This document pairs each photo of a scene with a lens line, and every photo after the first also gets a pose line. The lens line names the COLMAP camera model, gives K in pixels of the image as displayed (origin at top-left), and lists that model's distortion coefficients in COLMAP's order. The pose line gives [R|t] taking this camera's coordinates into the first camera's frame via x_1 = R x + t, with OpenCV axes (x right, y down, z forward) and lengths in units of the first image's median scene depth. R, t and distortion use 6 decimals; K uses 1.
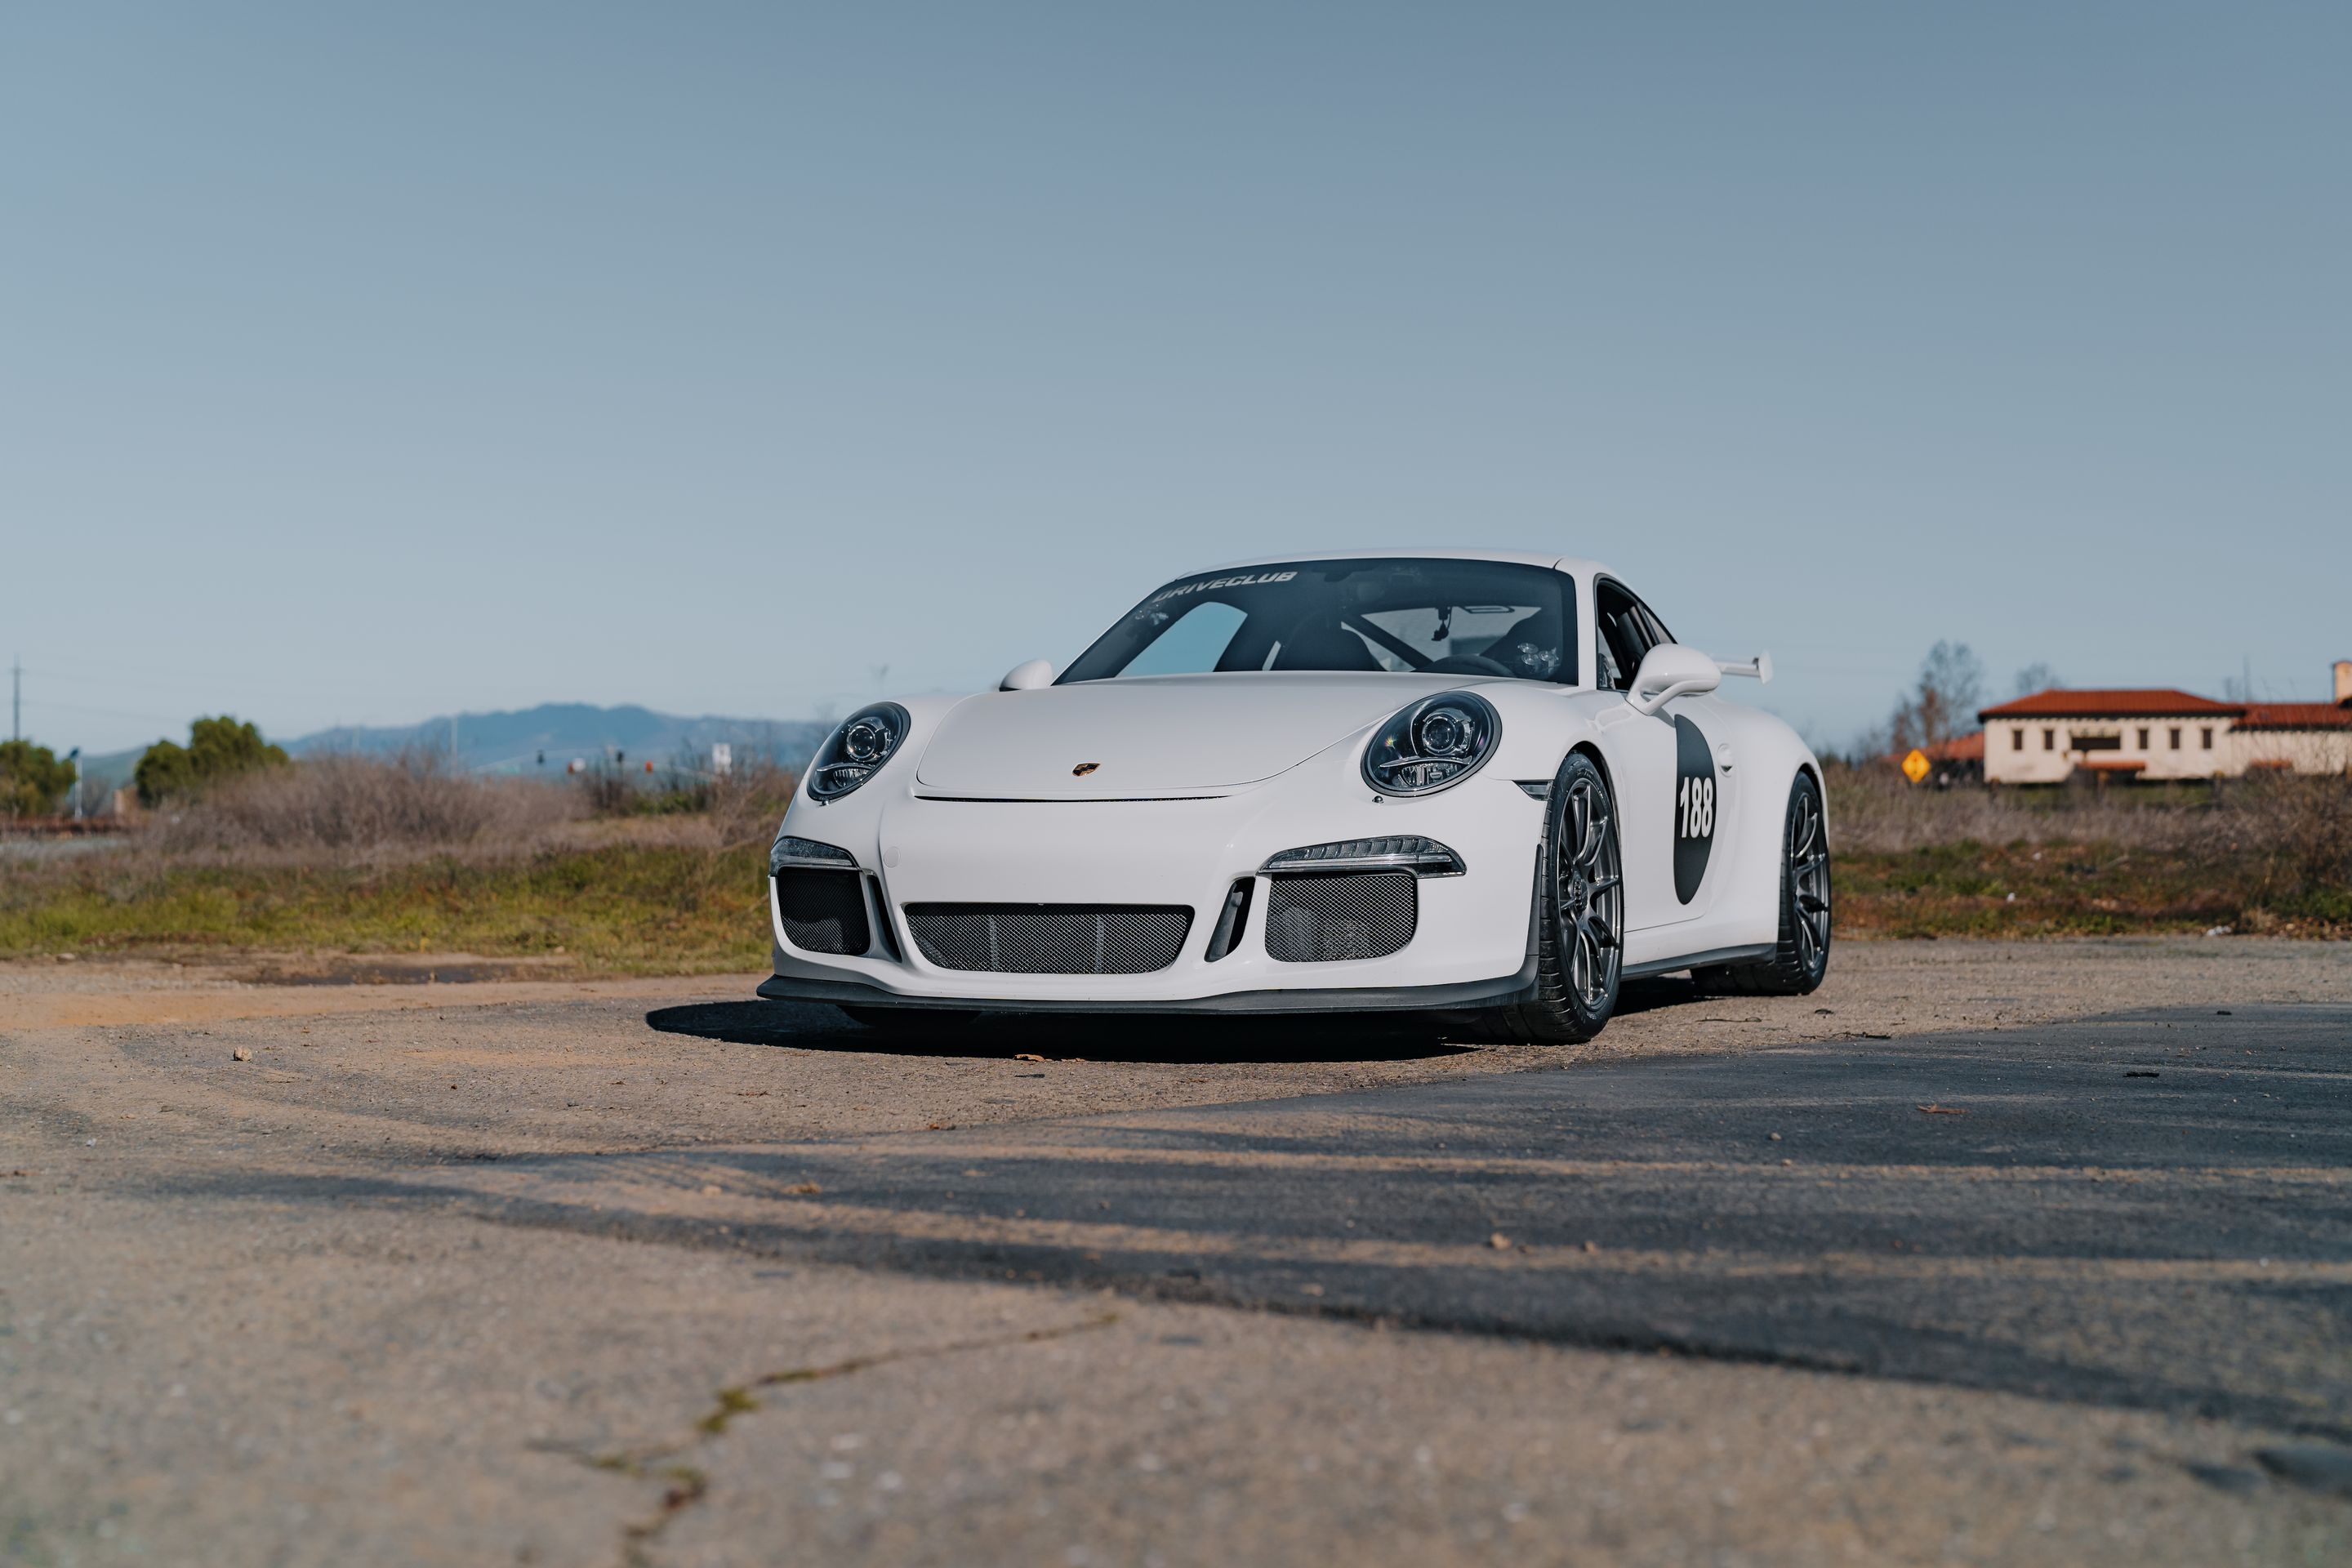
lens RADIAL K [[3344.9, 0, 1168.2], [0, 3344.9, 776.8], [0, 0, 1]] dist [-0.012096, 0.077045]
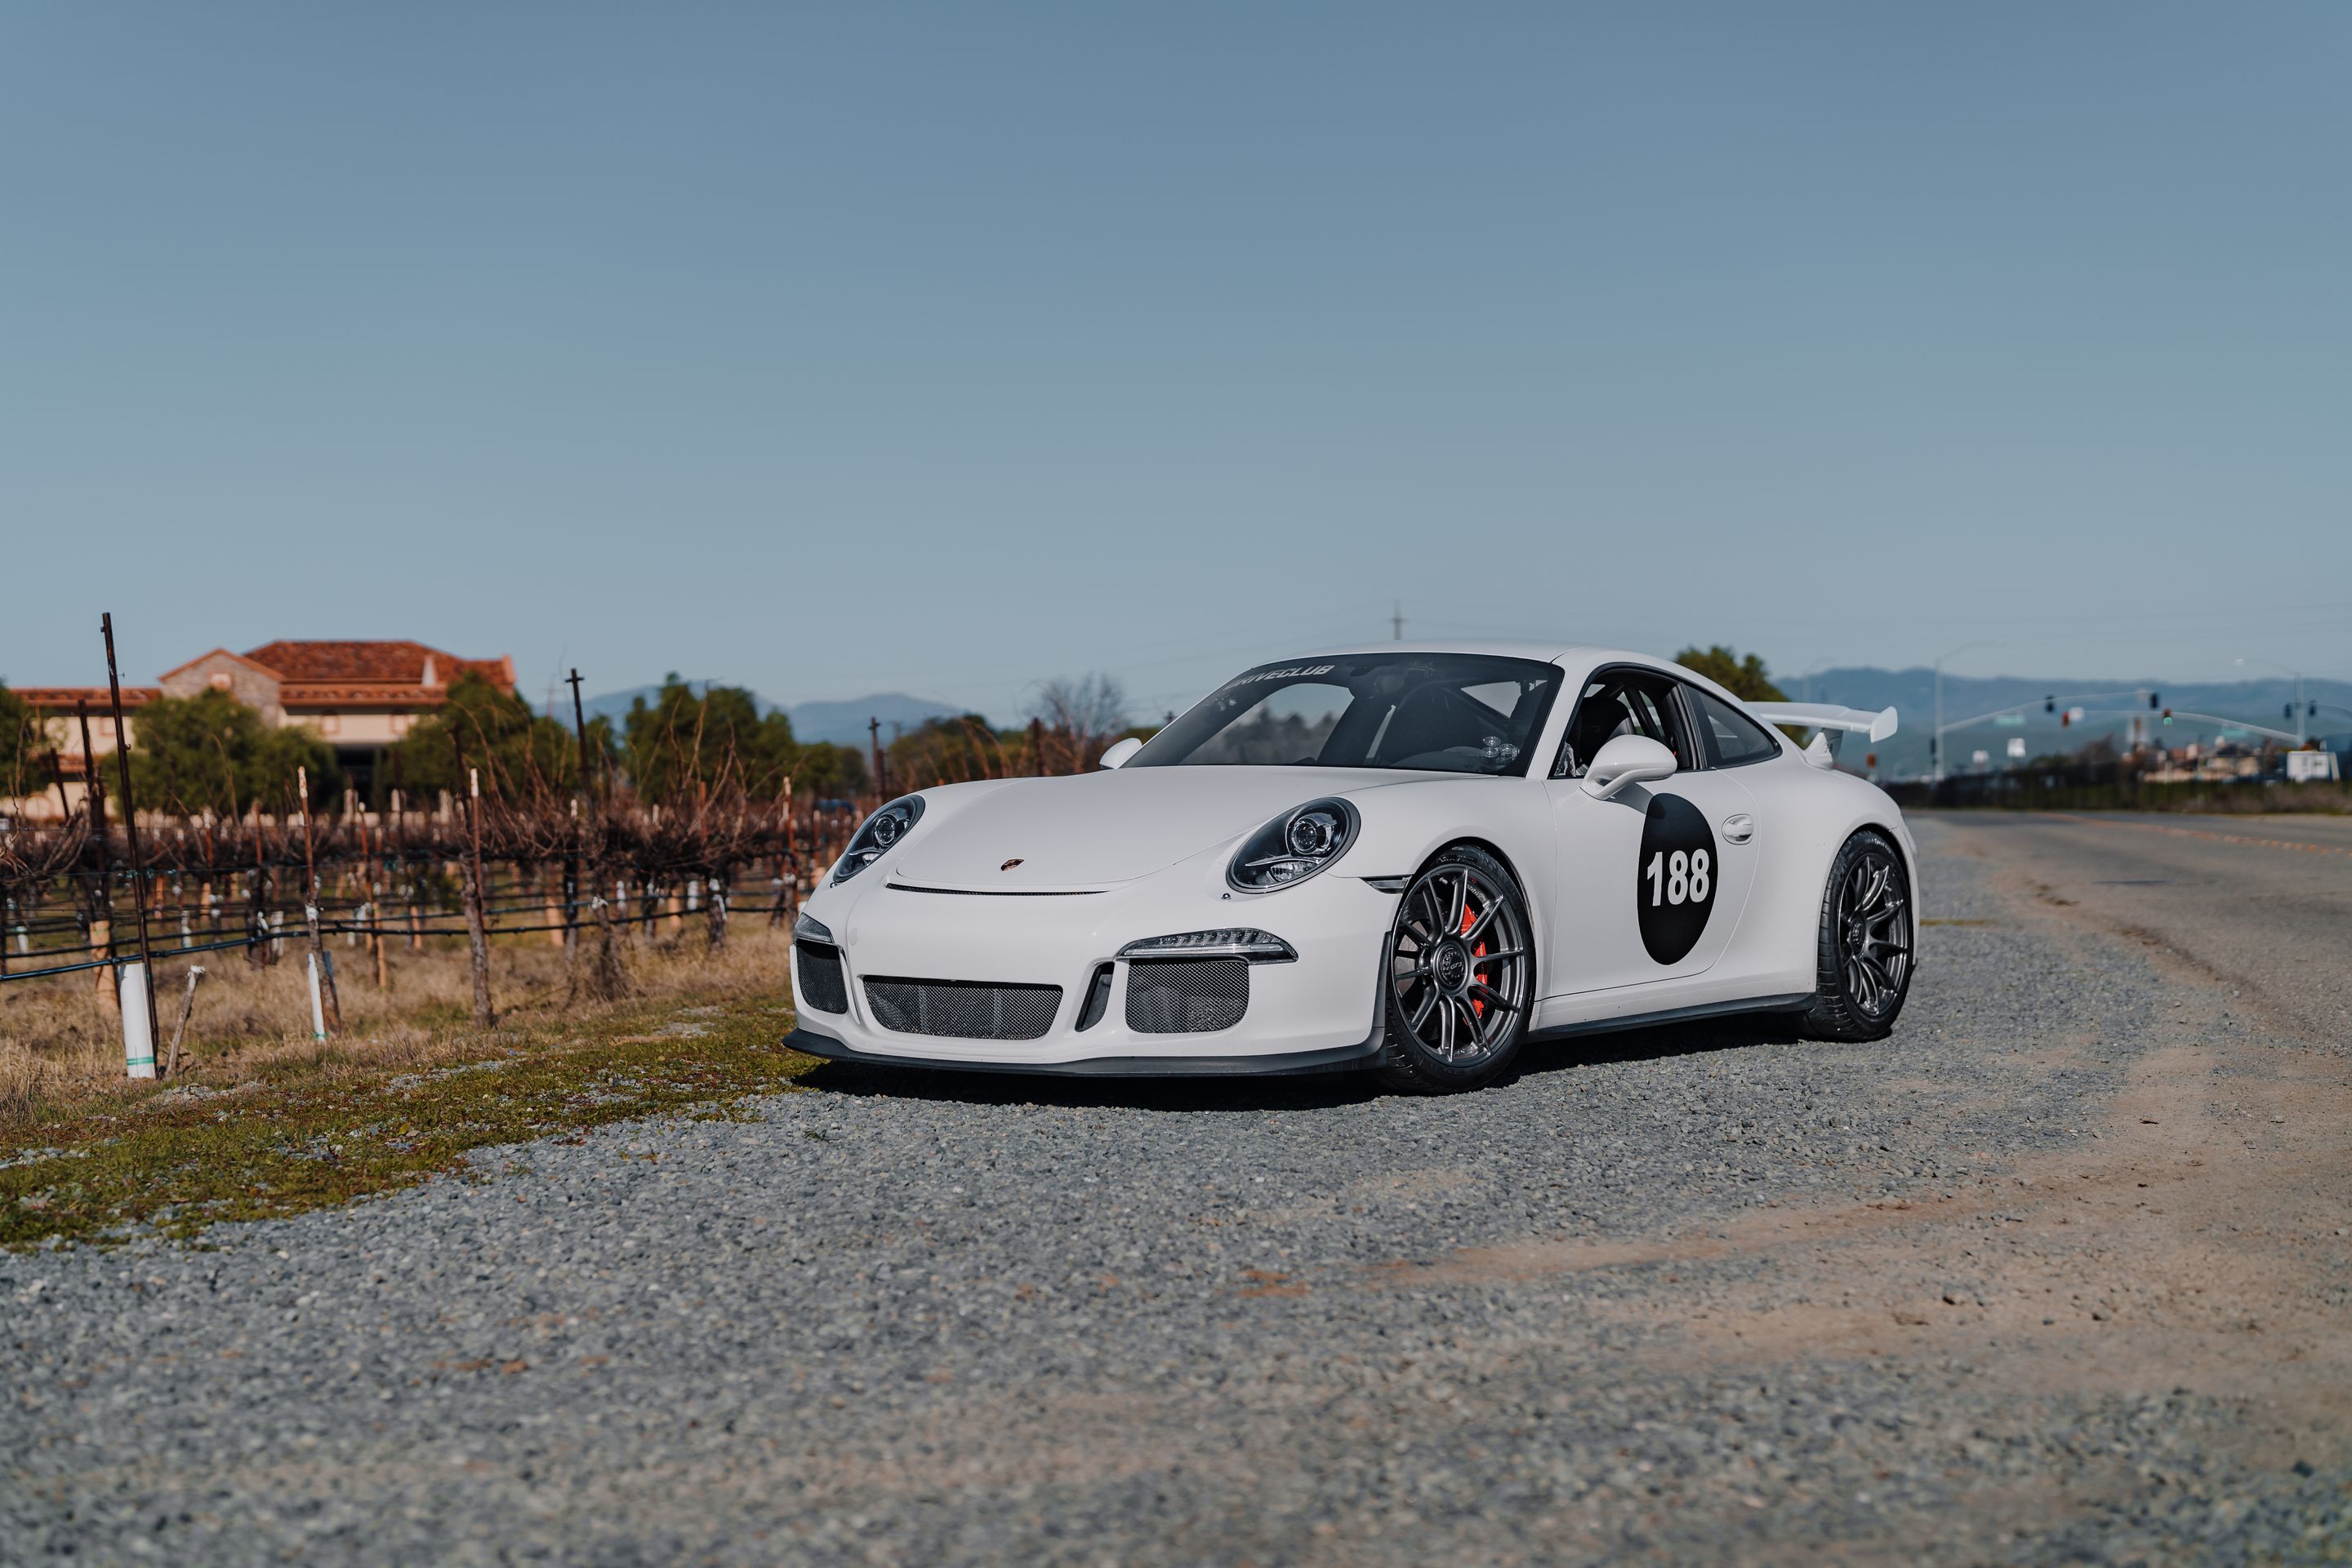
lens RADIAL K [[3344.9, 0, 1168.2], [0, 3344.9, 776.8], [0, 0, 1]] dist [-0.012096, 0.077045]
pose [[0.970873, 0.002303, -0.239583, 0.252088], [0.002648, 0.999790, 0.020342, -0.046021], [0.239579, -0.020384, 0.970663, -0.116986]]
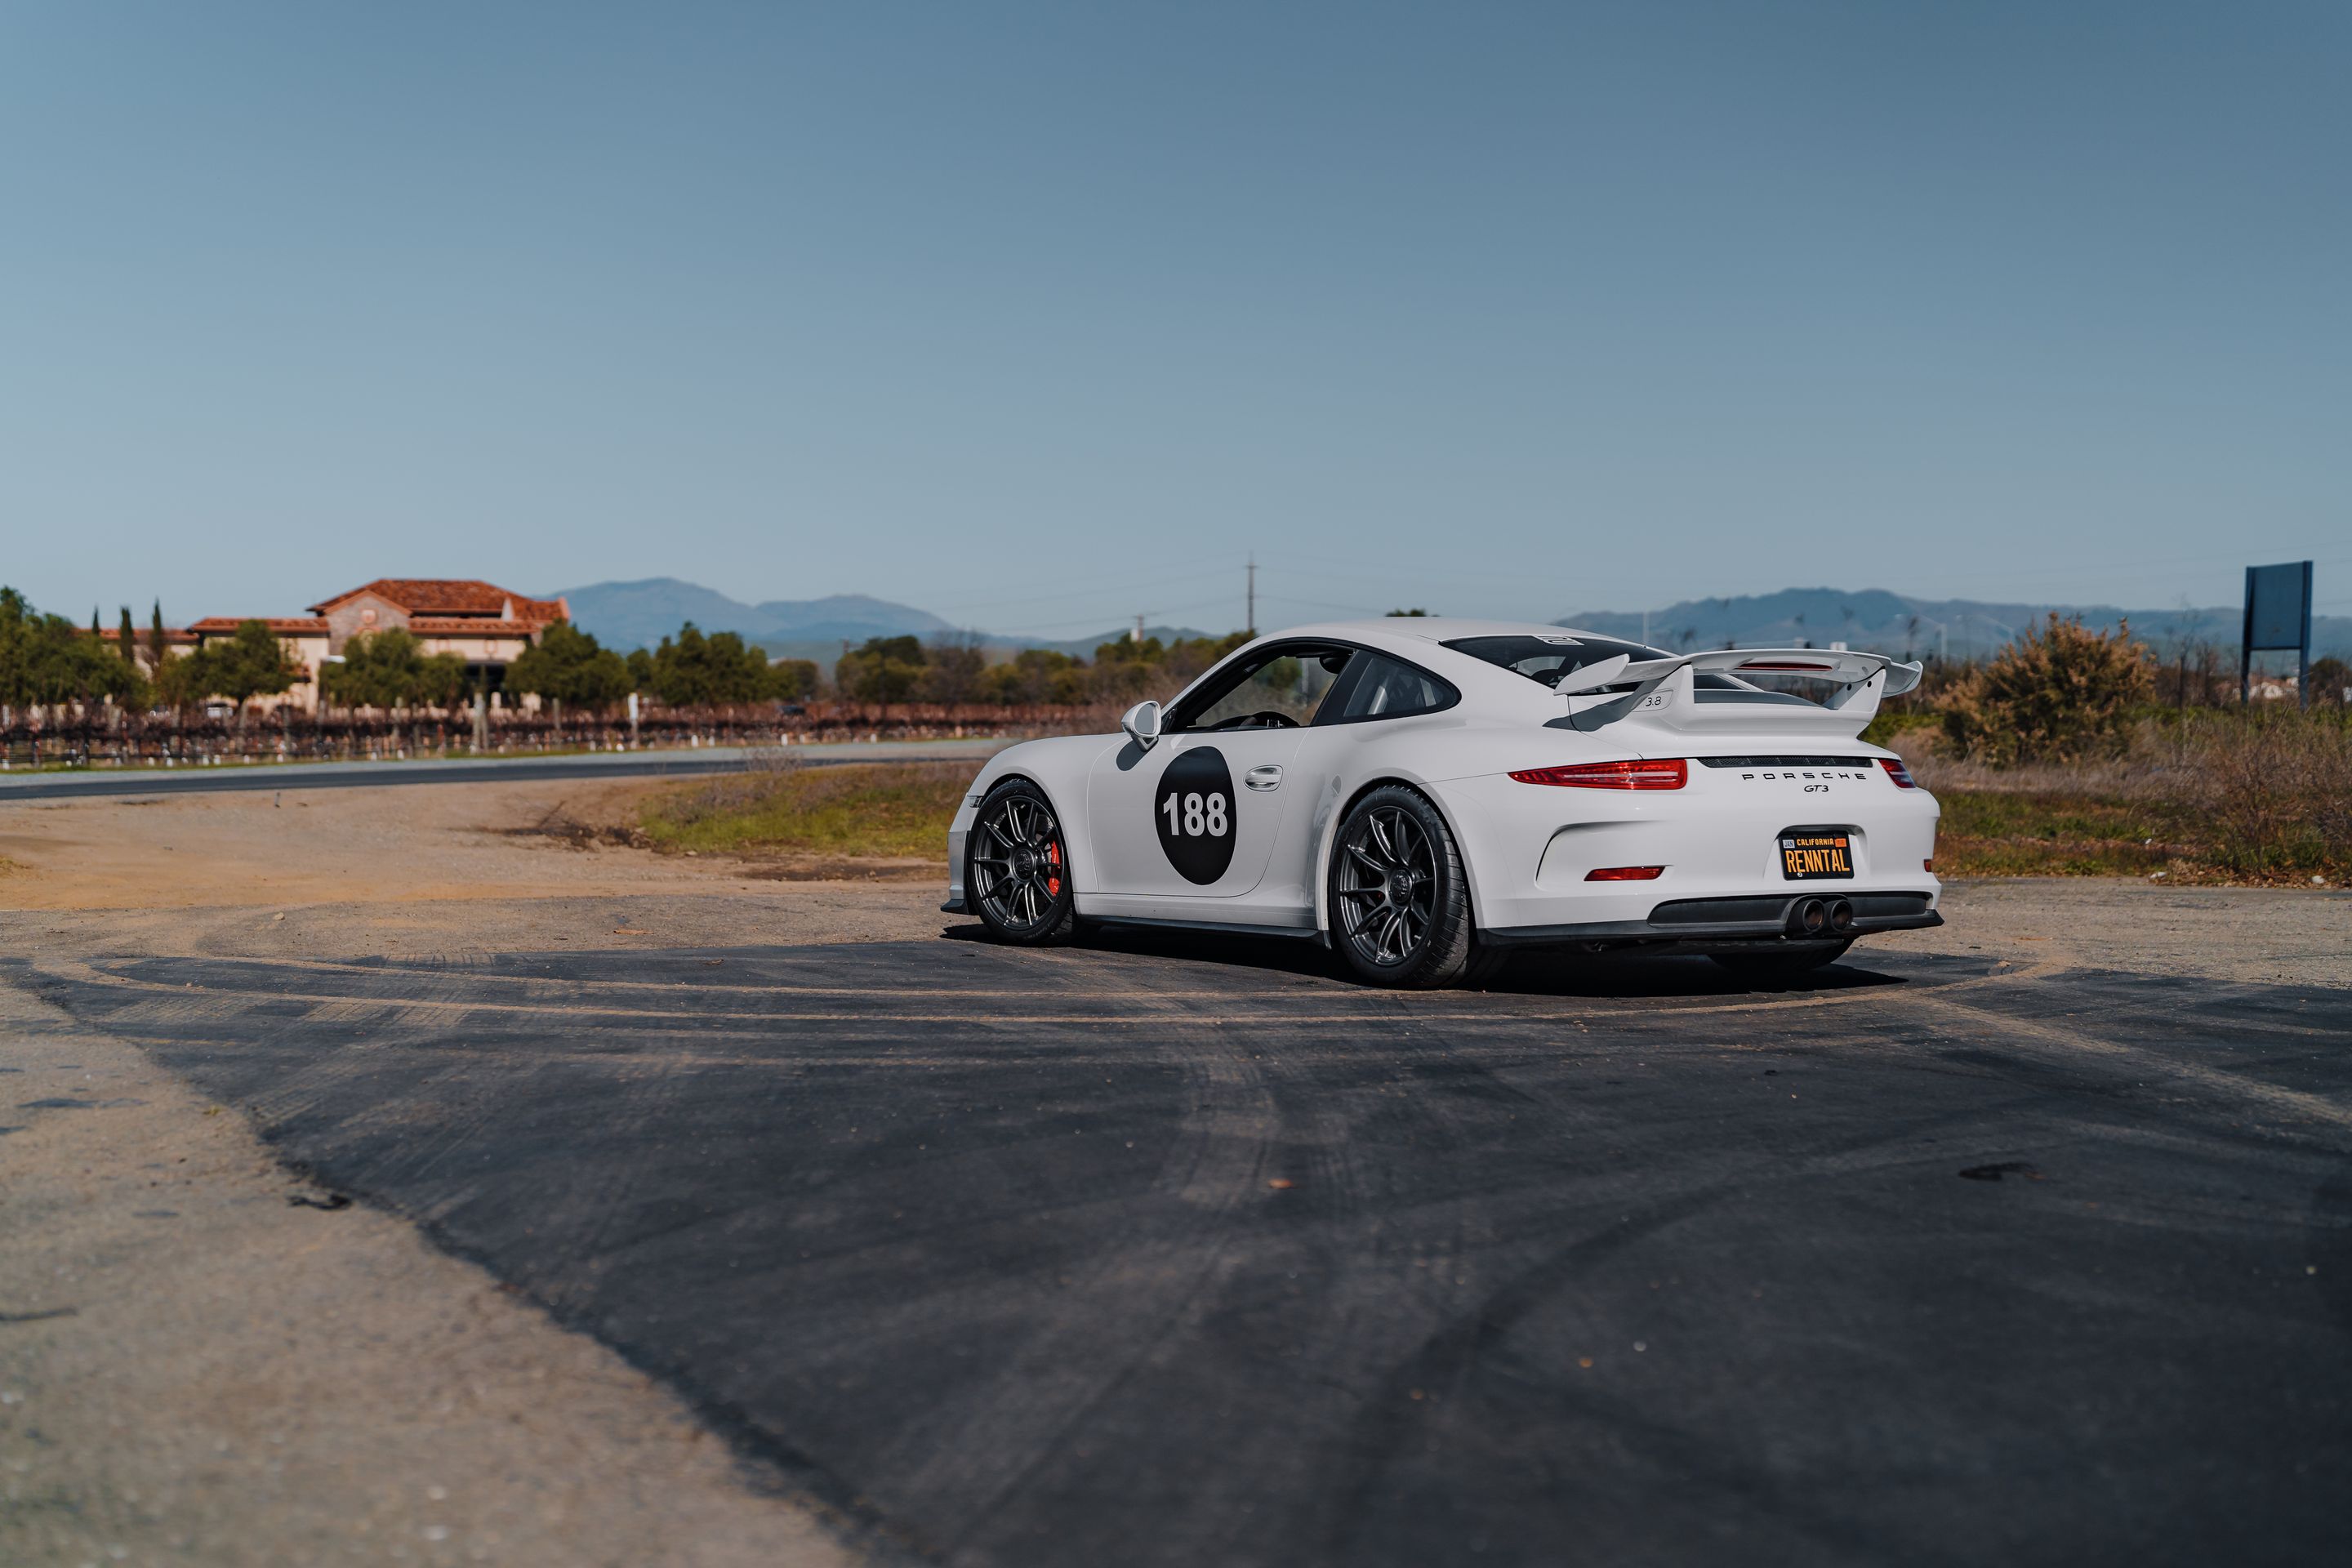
lens RADIAL K [[3344.9, 0, 1168.2], [0, 3344.9, 776.8], [0, 0, 1]] dist [-0.012096, 0.077045]
pose [[0.973451, 0.028103, -0.227165, 3.197283], [-0.017602, 0.998686, 0.048123, -0.334006], [0.228219, -0.042847, 0.972667, -8.399867]]
